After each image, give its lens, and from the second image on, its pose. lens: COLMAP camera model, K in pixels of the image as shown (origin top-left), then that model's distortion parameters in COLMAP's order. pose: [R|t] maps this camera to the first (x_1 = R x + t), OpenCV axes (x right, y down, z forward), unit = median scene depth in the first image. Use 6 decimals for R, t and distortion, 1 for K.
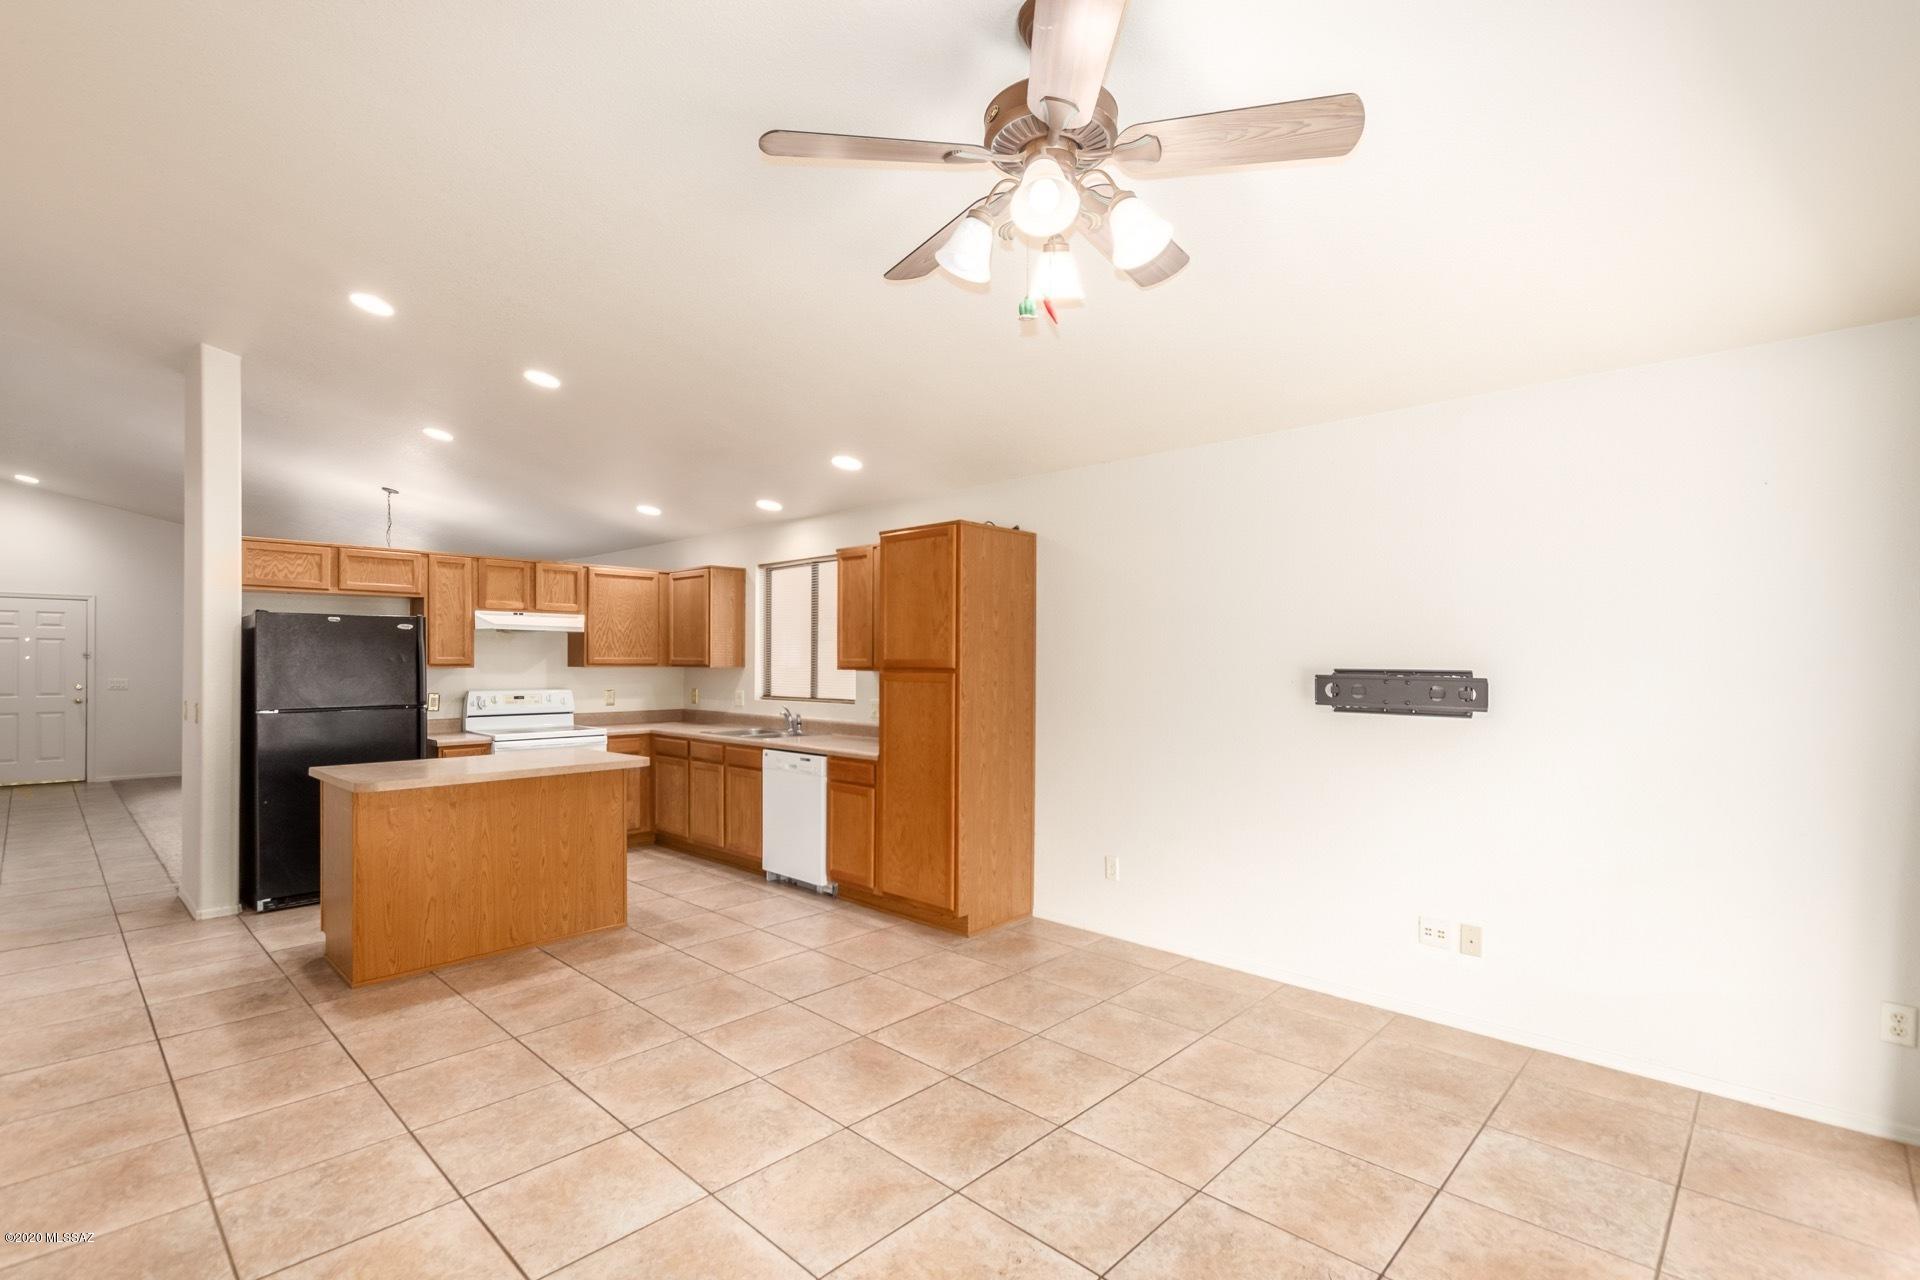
lens RADIAL K [[893.9, 0, 966.8], [0, 893.9, 659.6], [0, 0, 1]] dist [0.007181, -0.002147]
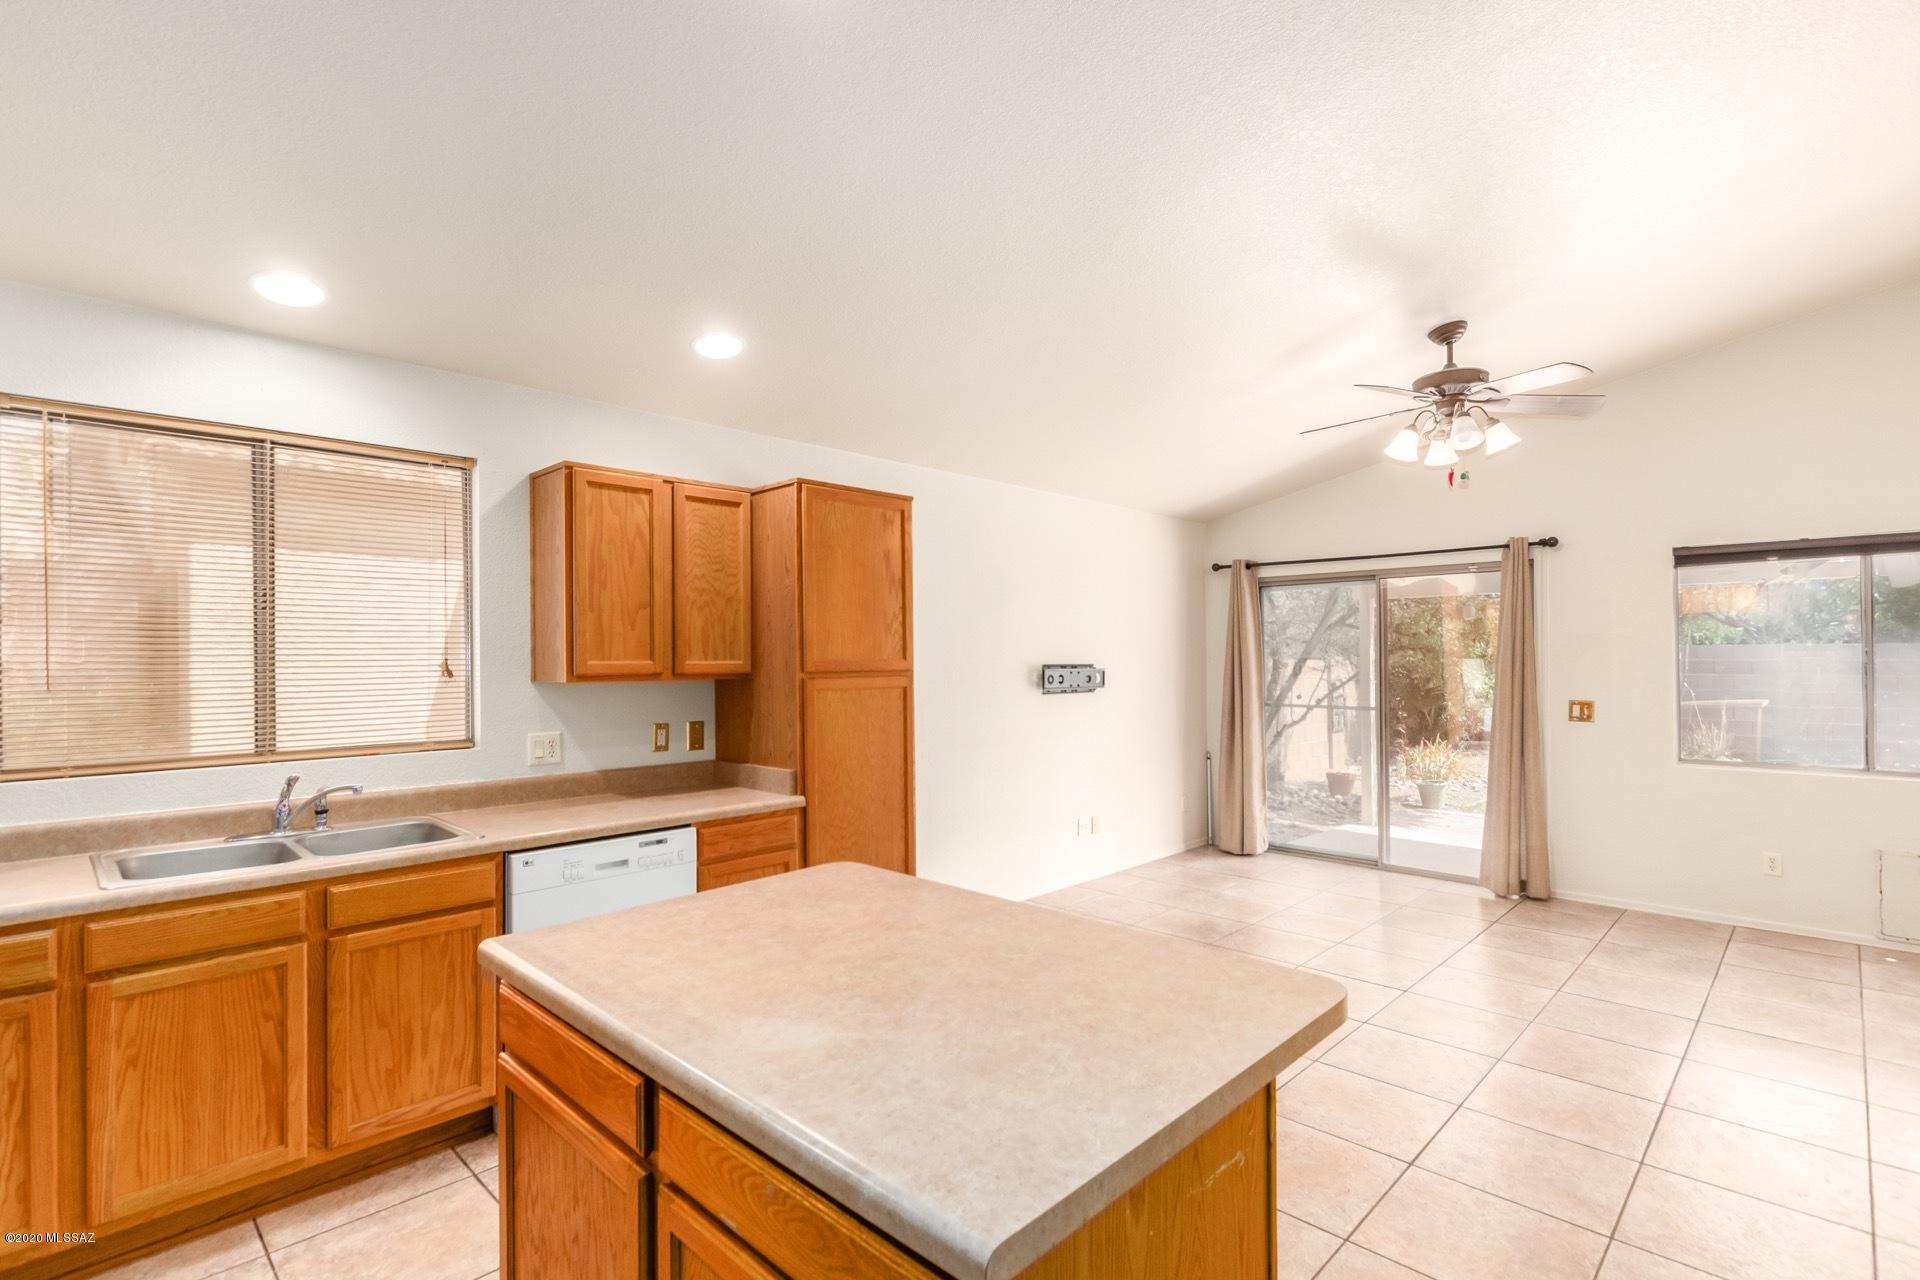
lens RADIAL K [[893.9, 0, 962.4], [0, 893.9, 653.4], [0, 0, 1]] dist [0.007181, -0.002147]
pose [[0.013324, 0.003019, 0.999907, -0.651259], [0.006237, 0.999976, -0.003103, -0.002470], [-0.999892, 0.006277, 0.013305, 0.710892]]
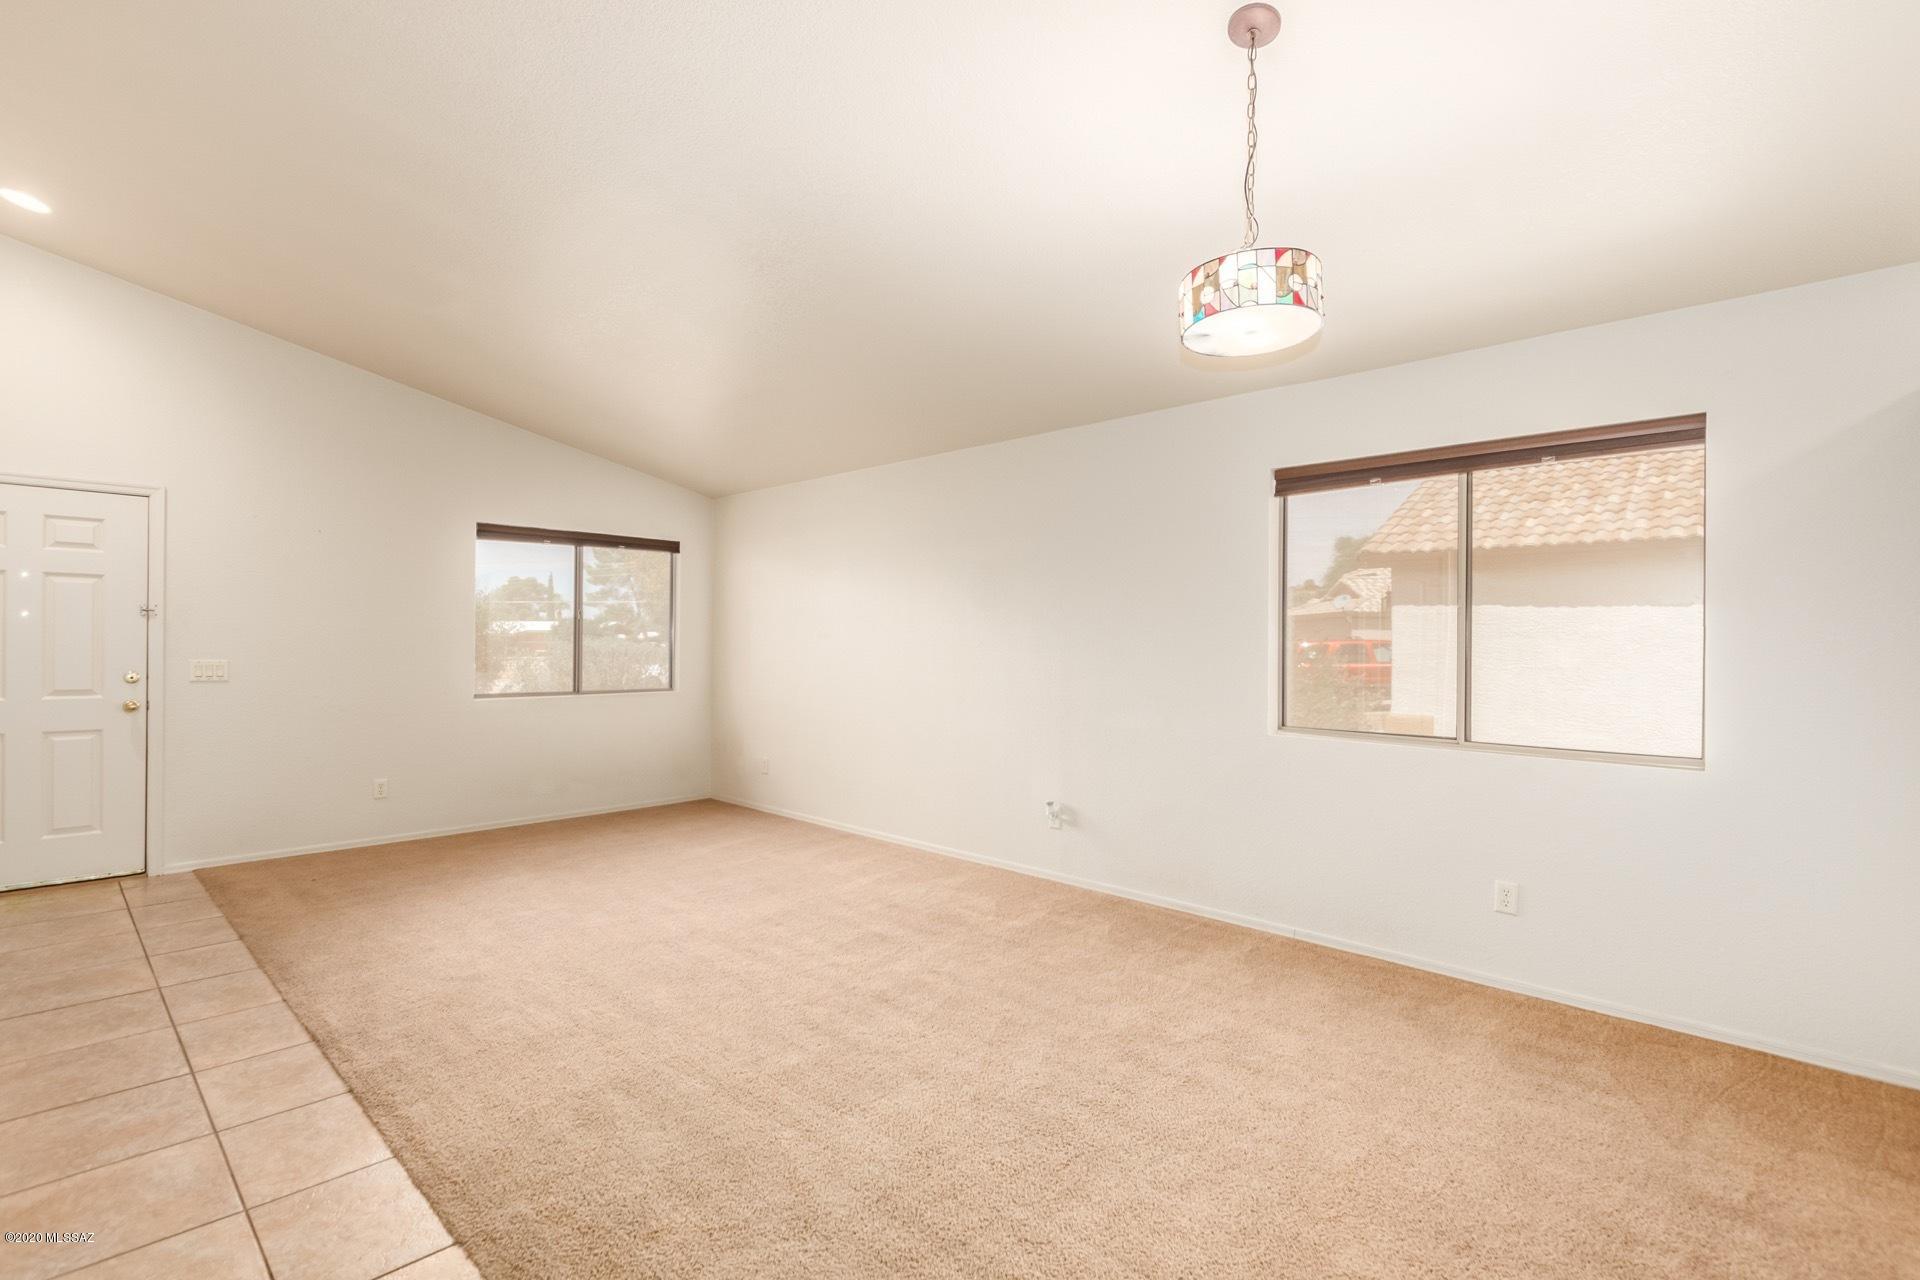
lens RADIAL K [[893.9, 0, 955.8], [0, 893.9, 636.0], [0, 0, 1]] dist [0.007181, -0.002147]
pose [[0.999686, 0.001460, -0.025012, -0.873280], [-0.001463, 0.999999, -0.000114, 0.012937], [0.025011, 0.000150, 0.999687, 0.865054]]
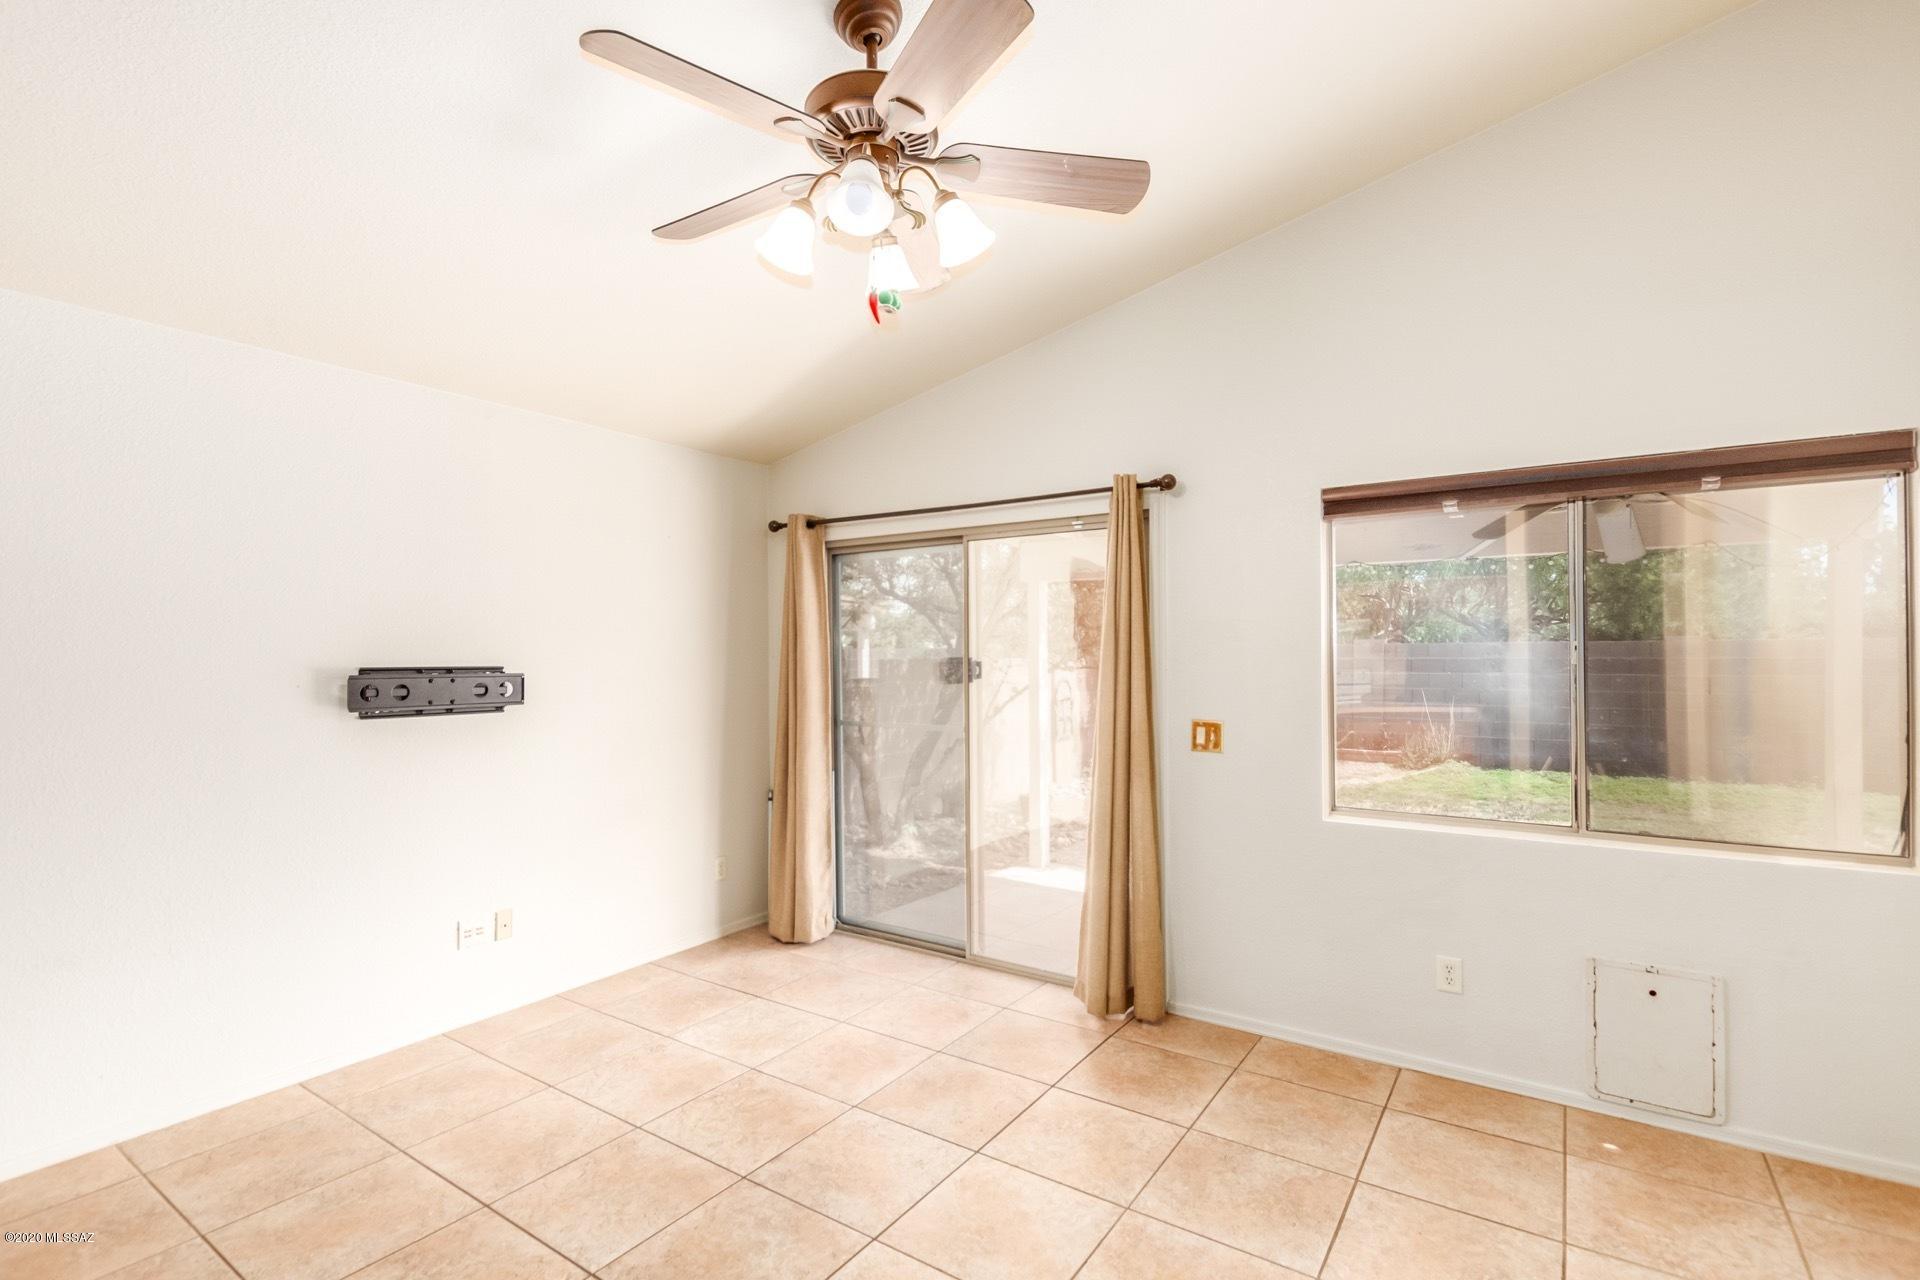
lens RADIAL K [[893.9, 0, 941.1], [0, 893.9, 652.4], [0, 0, 1]] dist [0.007181, -0.002147]
pose [[-0.152665, 0.001269, 0.988277, -0.318304], [0.006095, 0.999981, -0.000343, -0.000399], [-0.988259, 0.005971, -0.152670, 0.379669]]
